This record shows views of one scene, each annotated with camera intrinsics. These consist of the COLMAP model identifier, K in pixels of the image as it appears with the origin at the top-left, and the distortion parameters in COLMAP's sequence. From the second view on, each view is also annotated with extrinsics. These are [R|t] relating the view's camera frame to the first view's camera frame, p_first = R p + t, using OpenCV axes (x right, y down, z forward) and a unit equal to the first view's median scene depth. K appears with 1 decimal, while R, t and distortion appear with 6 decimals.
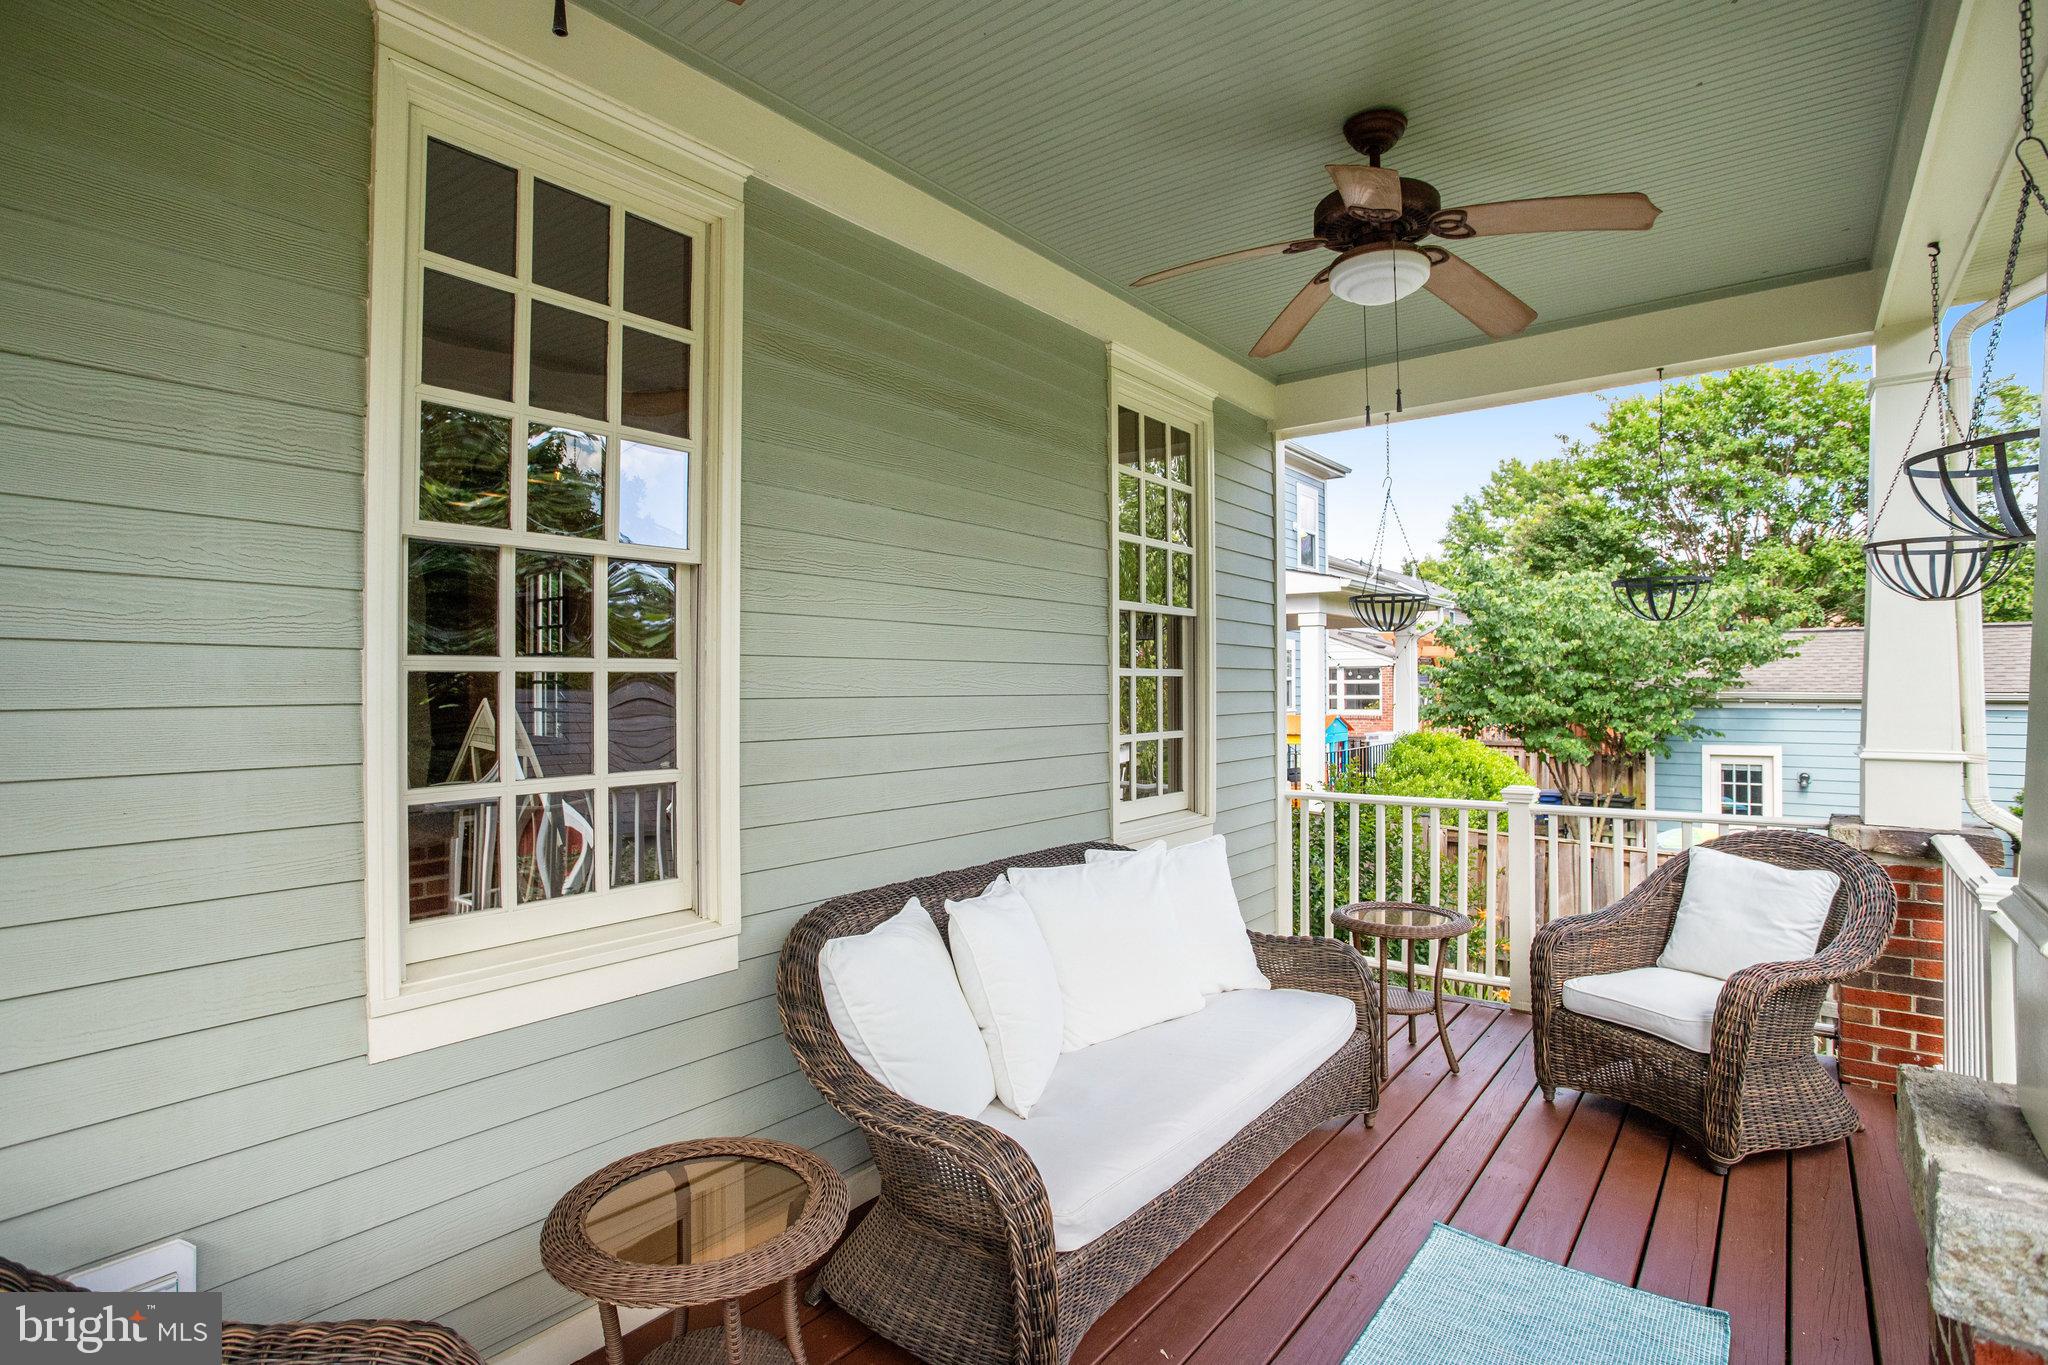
lens RADIAL K [[1011.0, 0, 1024.0], [0, 1011.0, 682.5], [0, 0, 1]] dist [-0.060944, 0.018783]
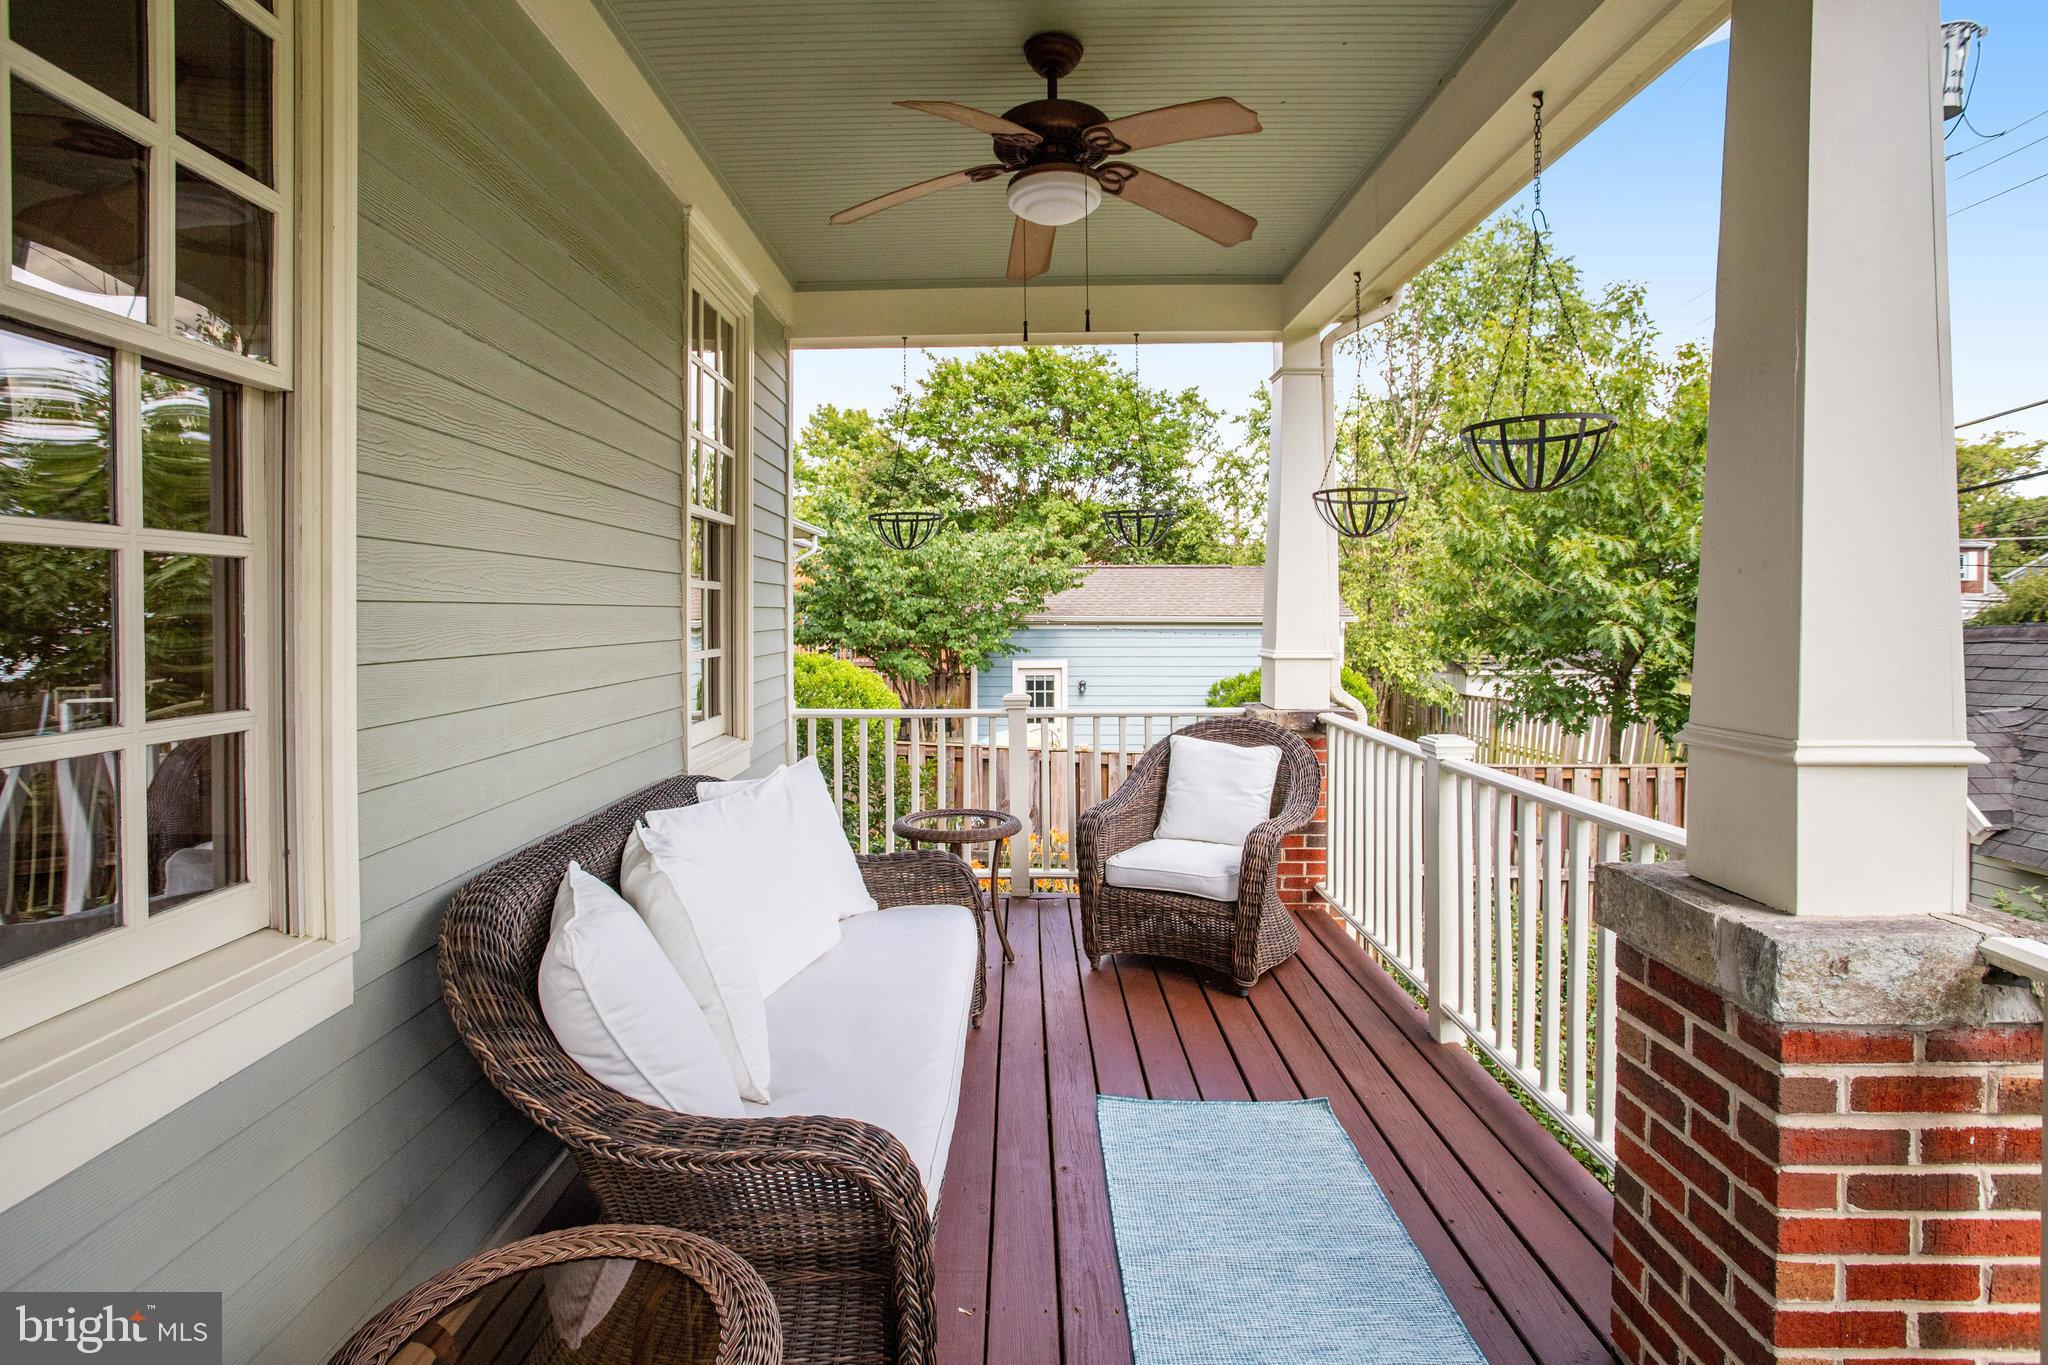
lens RADIAL K [[1003.3, 0, 992.0], [0, 1003.3, 623.9], [0, 0, 1]] dist [-0.058849, 0.023146]
pose [[0.802395, -0.005986, 0.596763, -0.236666], [-0.001897, 0.999919, 0.012580, 0.015732], [-0.596790, -0.011226, 0.802319, 0.157007]]
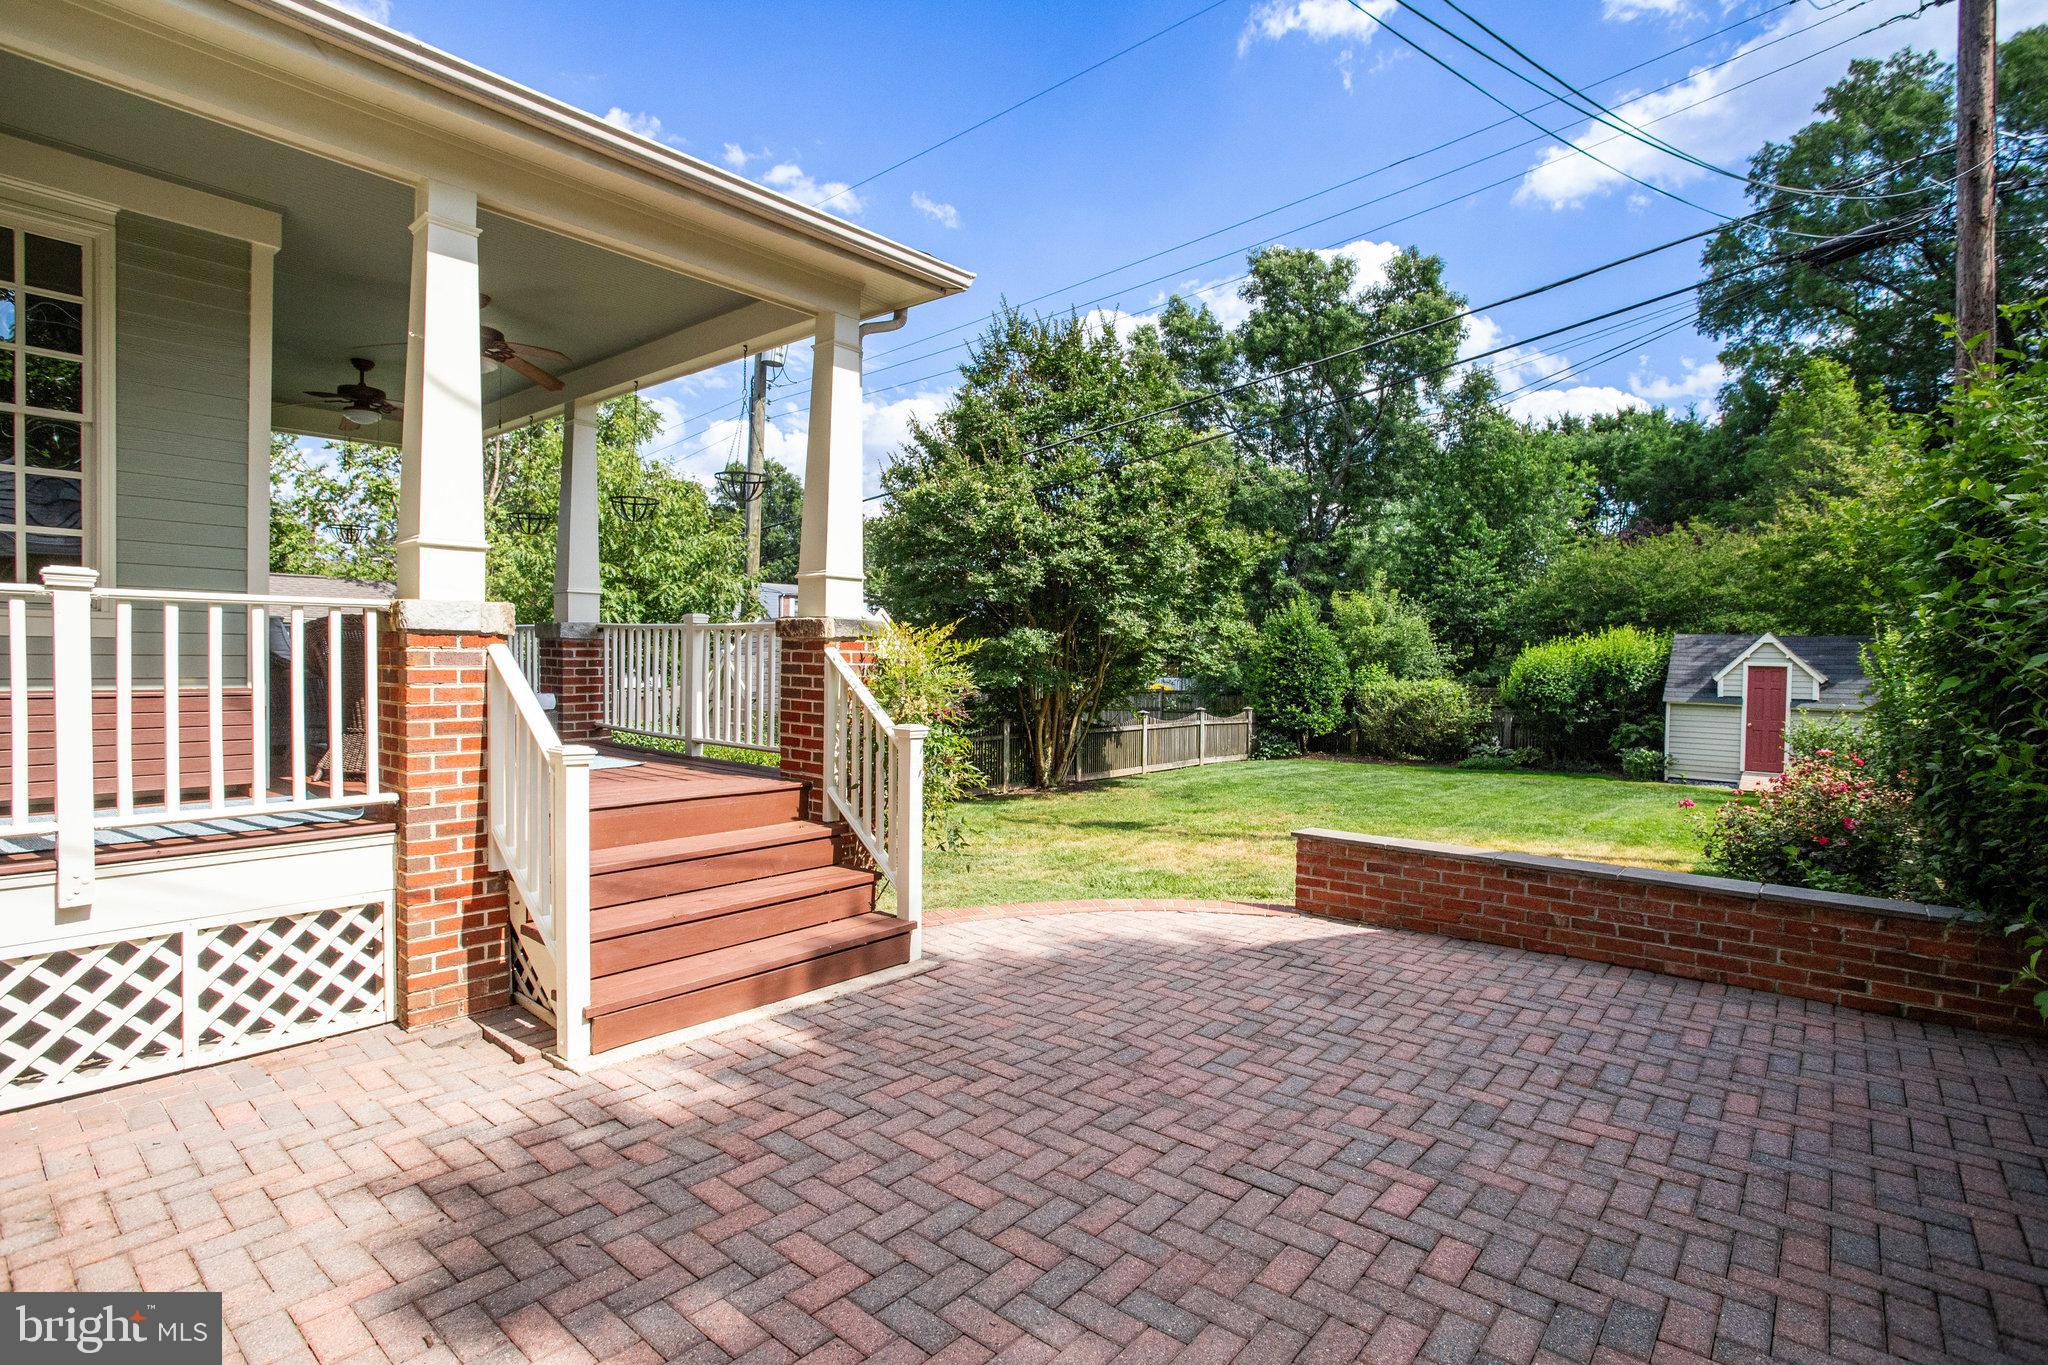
lens RADIAL K [[989.2, 0, 1024.0], [0, 989.2, 682.5], [0, 0, 1]] dist [-0.044276, 0.020991]
pose [[0.038070, -0.022524, 0.999021, -1.870625], [-0.018141, 0.999566, 0.023228, 0.217084], [-0.999110, -0.019008, 0.037645, -0.827553]]
